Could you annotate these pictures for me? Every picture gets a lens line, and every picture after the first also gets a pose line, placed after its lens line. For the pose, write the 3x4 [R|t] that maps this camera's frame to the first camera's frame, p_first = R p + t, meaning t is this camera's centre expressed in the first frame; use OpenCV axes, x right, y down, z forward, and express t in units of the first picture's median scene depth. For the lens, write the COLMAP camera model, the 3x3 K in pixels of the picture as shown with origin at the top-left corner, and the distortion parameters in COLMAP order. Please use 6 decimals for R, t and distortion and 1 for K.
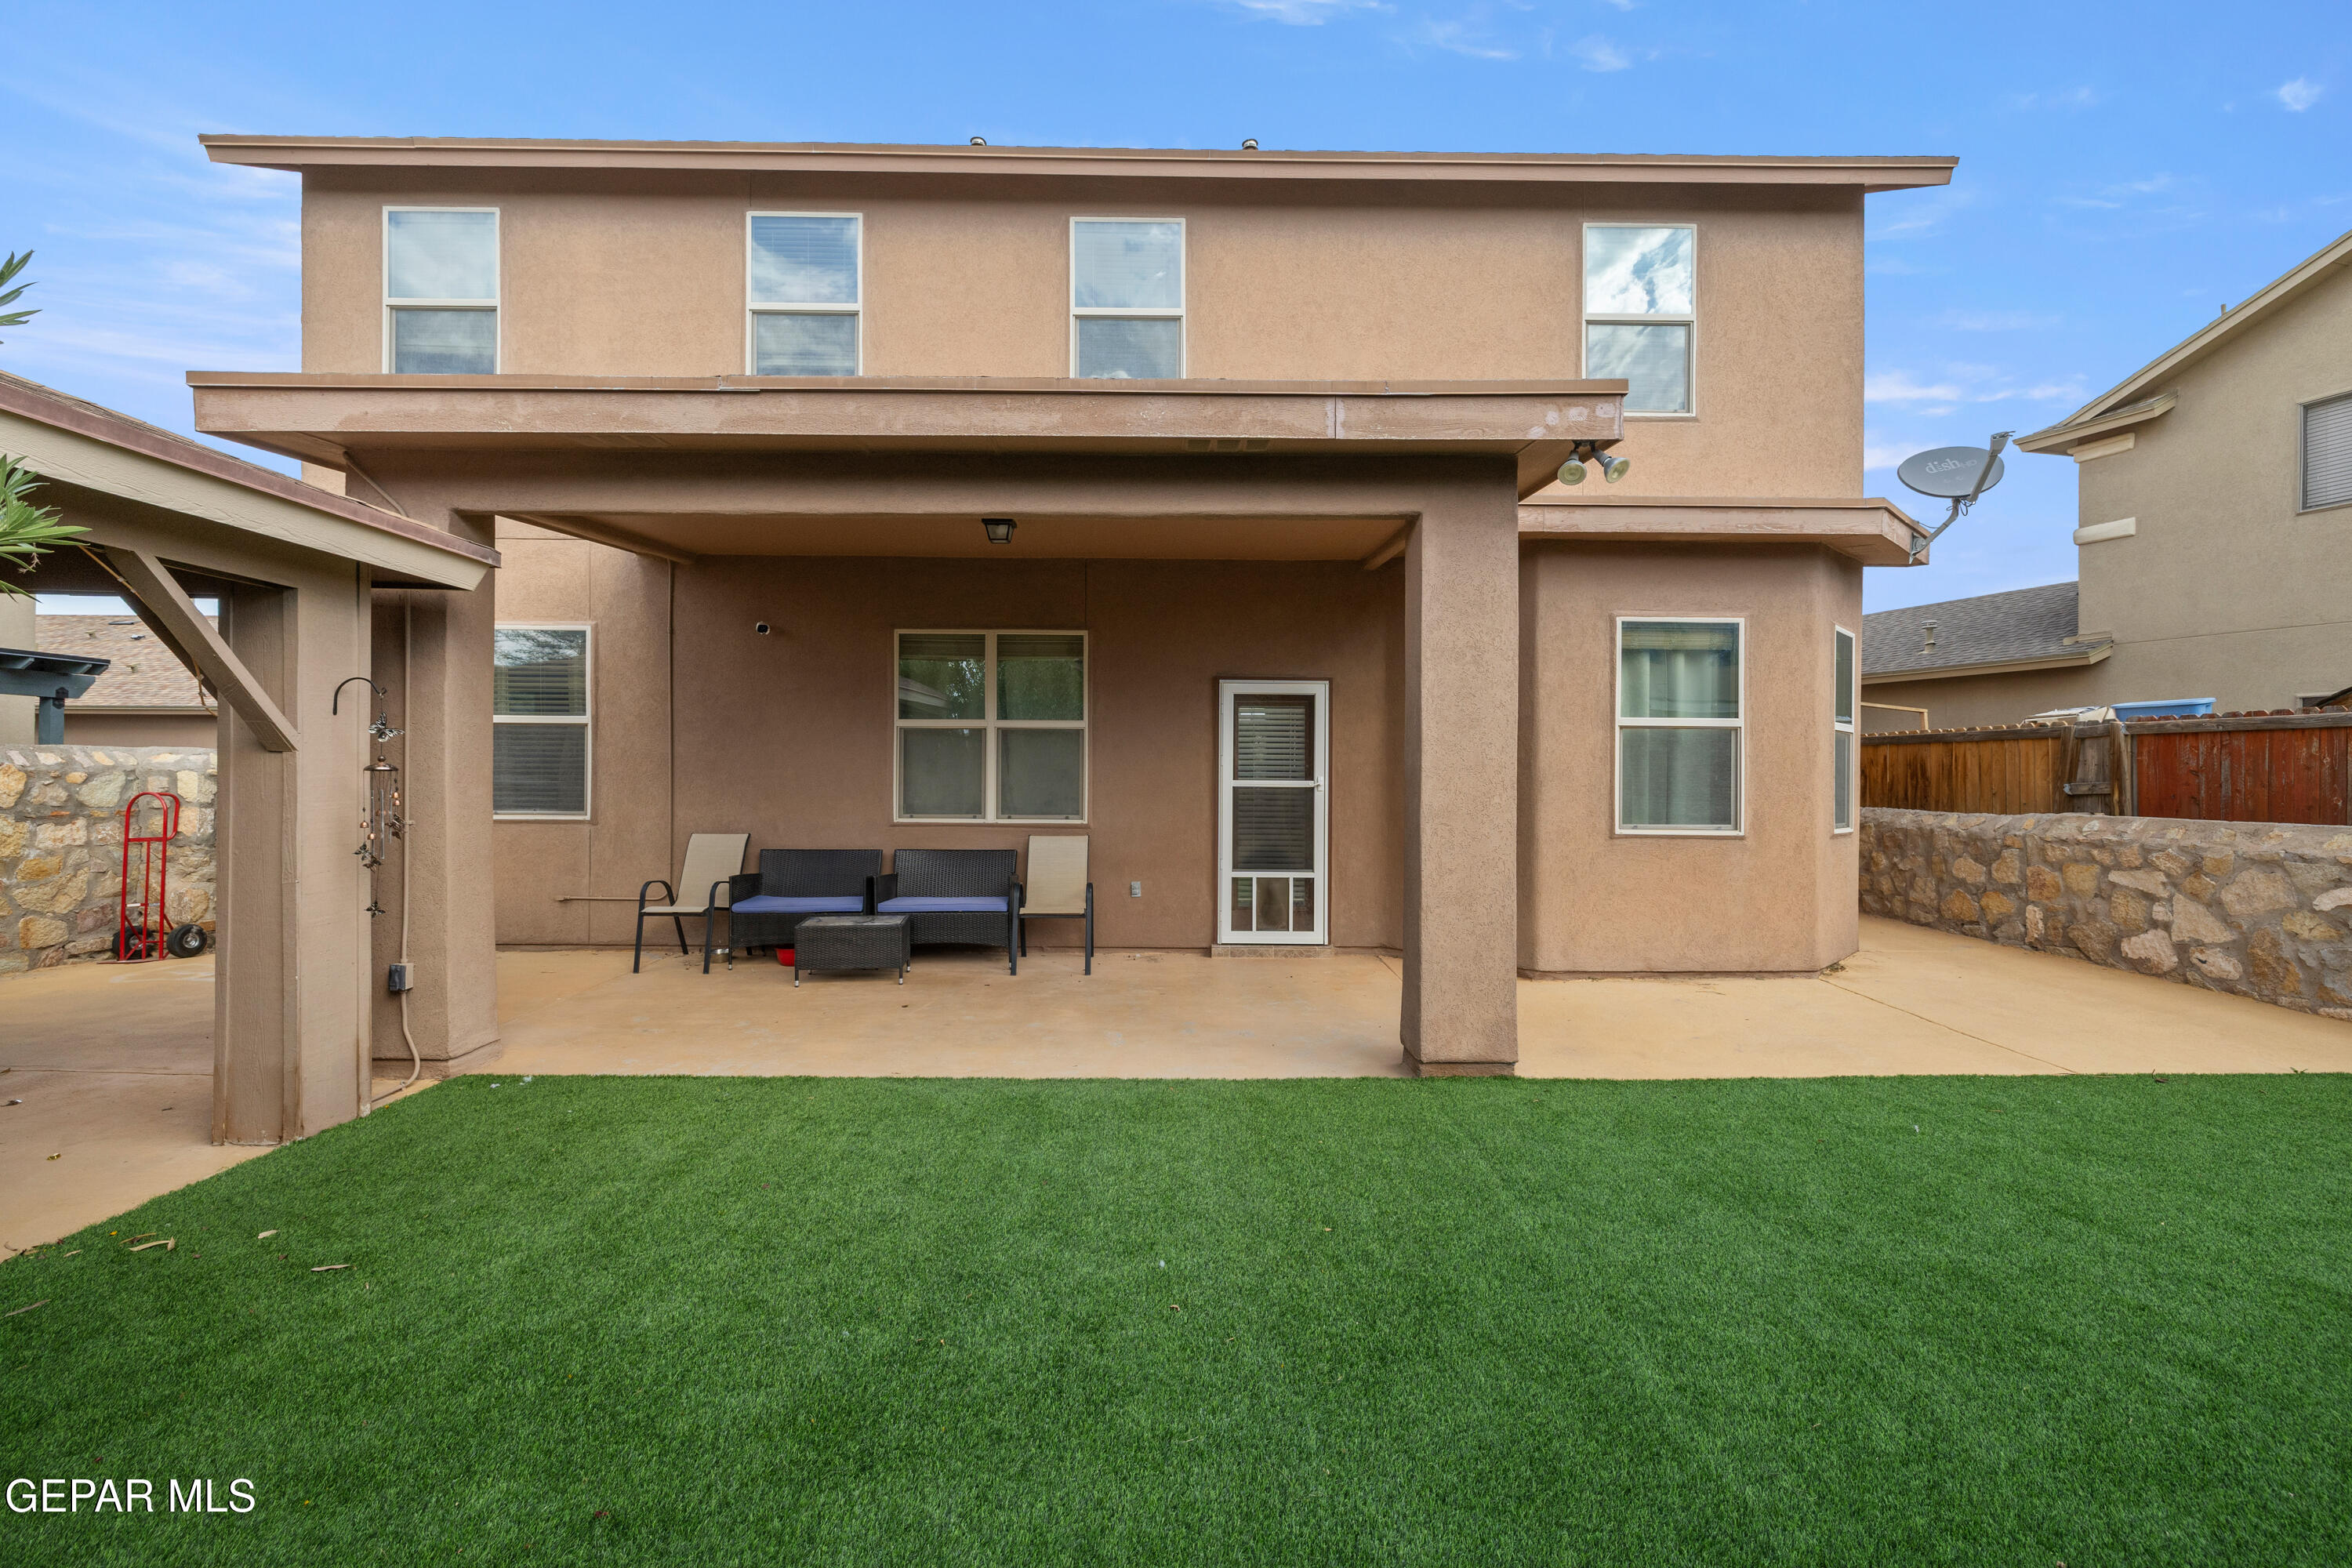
lens RADIAL K [[1003.7, 0, 1176.8], [0, 1003.7, 776.5], [0, 0, 1]] dist [-0.001841, -0.000403]
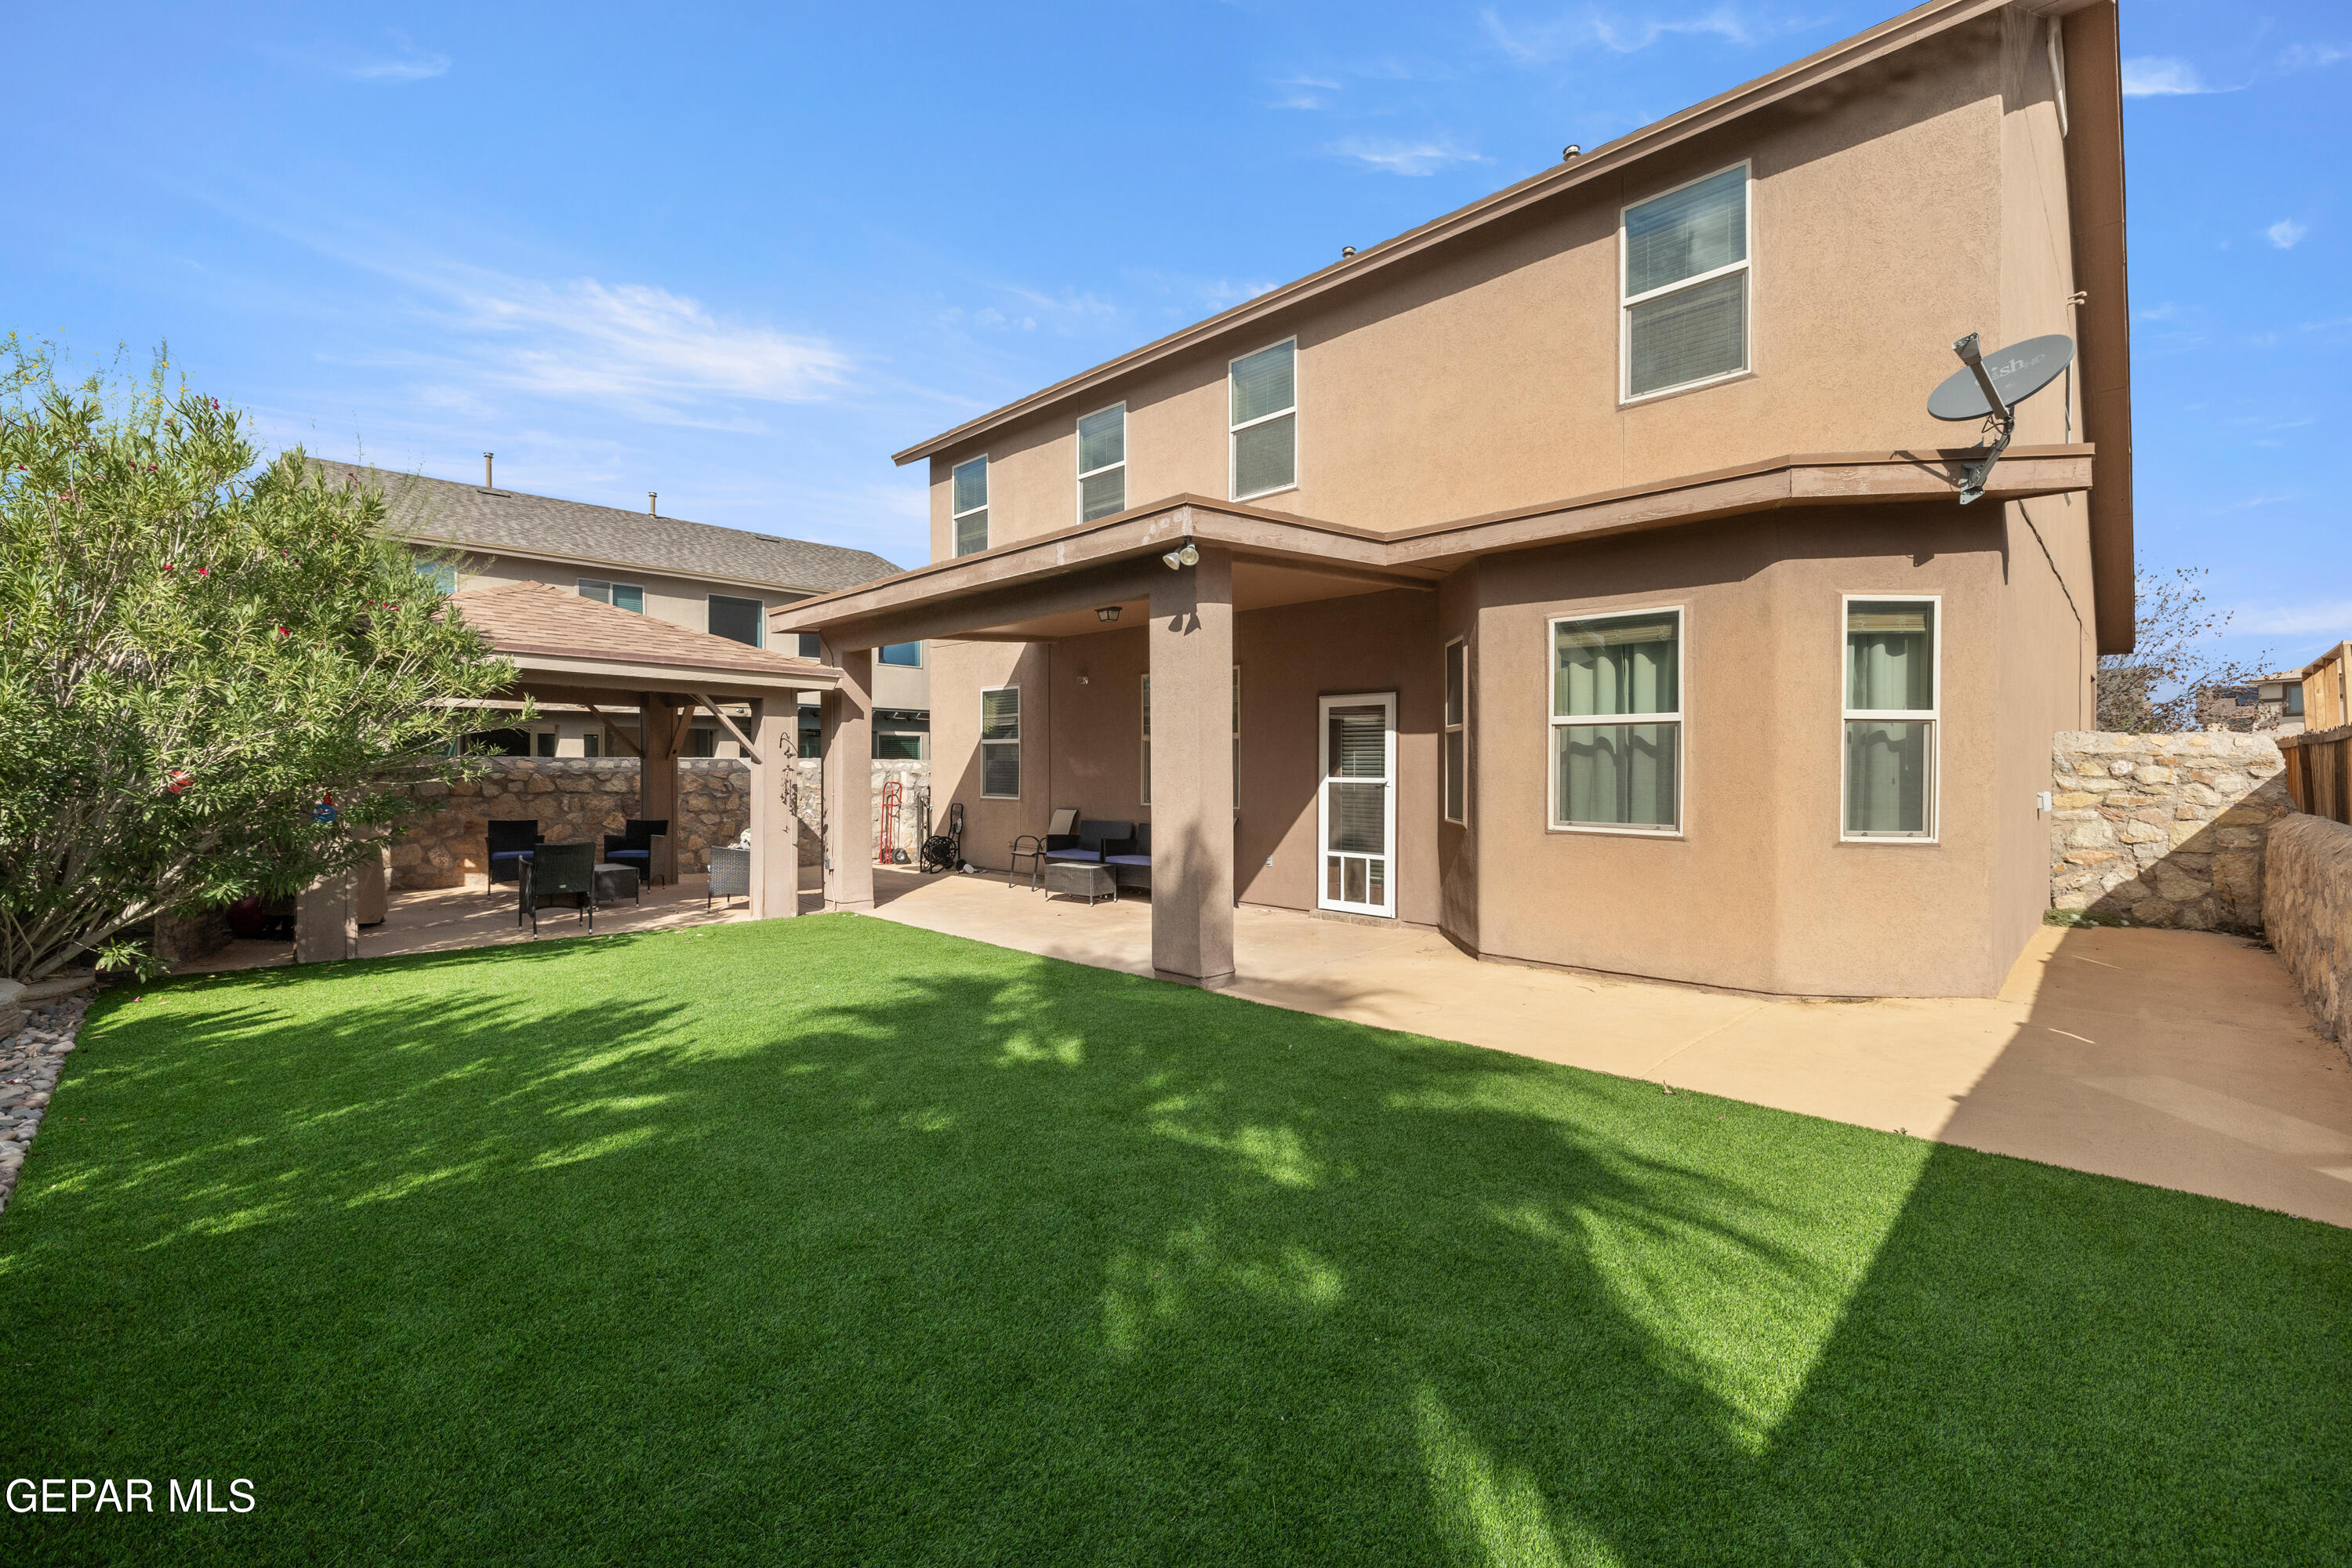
lens RADIAL K [[1003.7, 0, 1171.9], [0, 1003.7, 785.1], [0, 0, 1]] dist [-0.001841, -0.000403]
pose [[0.691587, 0.007056, -0.722259, 0.819555], [-0.001308, 0.999963, 0.008517, 0.002890], [0.722292, -0.004946, 0.691571, 0.003836]]
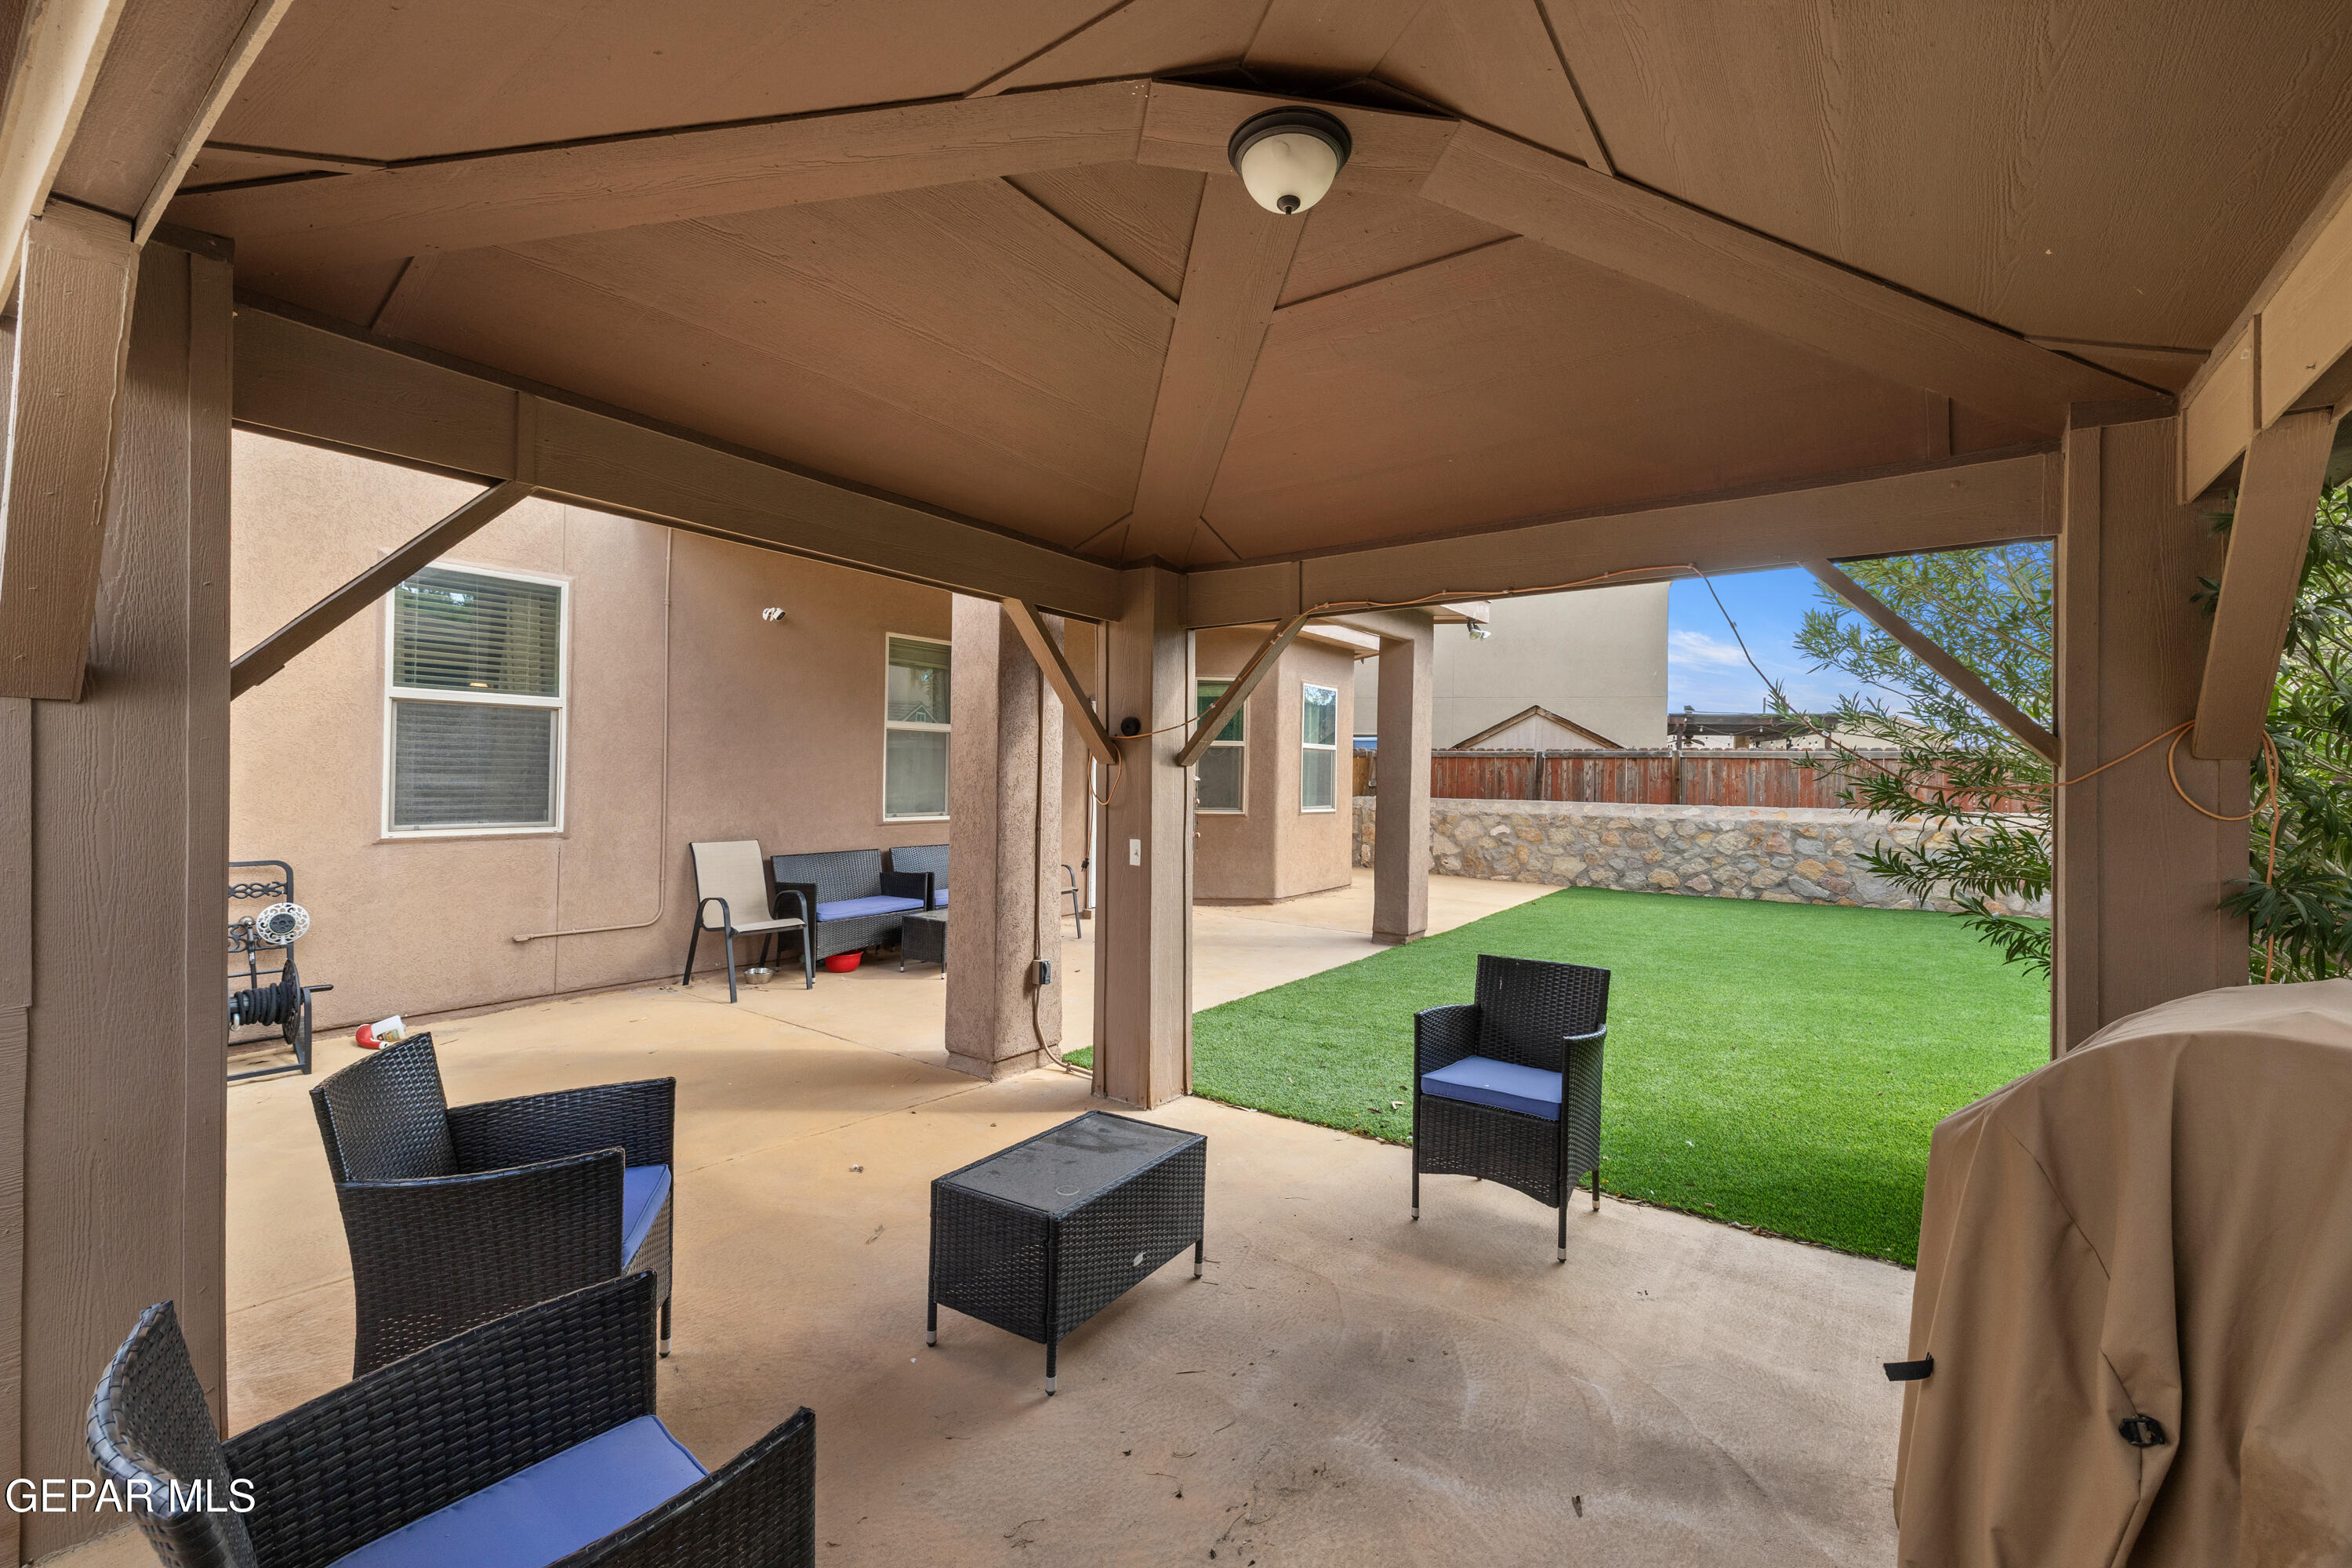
lens RADIAL K [[1003.7, 0, 1176.7], [0, 1003.7, 771.6], [0, 0, 1]] dist [-0.001841, -0.000403]
pose [[0.588752, 0.004859, 0.808299, -0.928664], [-0.011912, 0.999926, 0.002666, -0.011213], [-0.808226, -0.011198, 0.588766, 0.163339]]
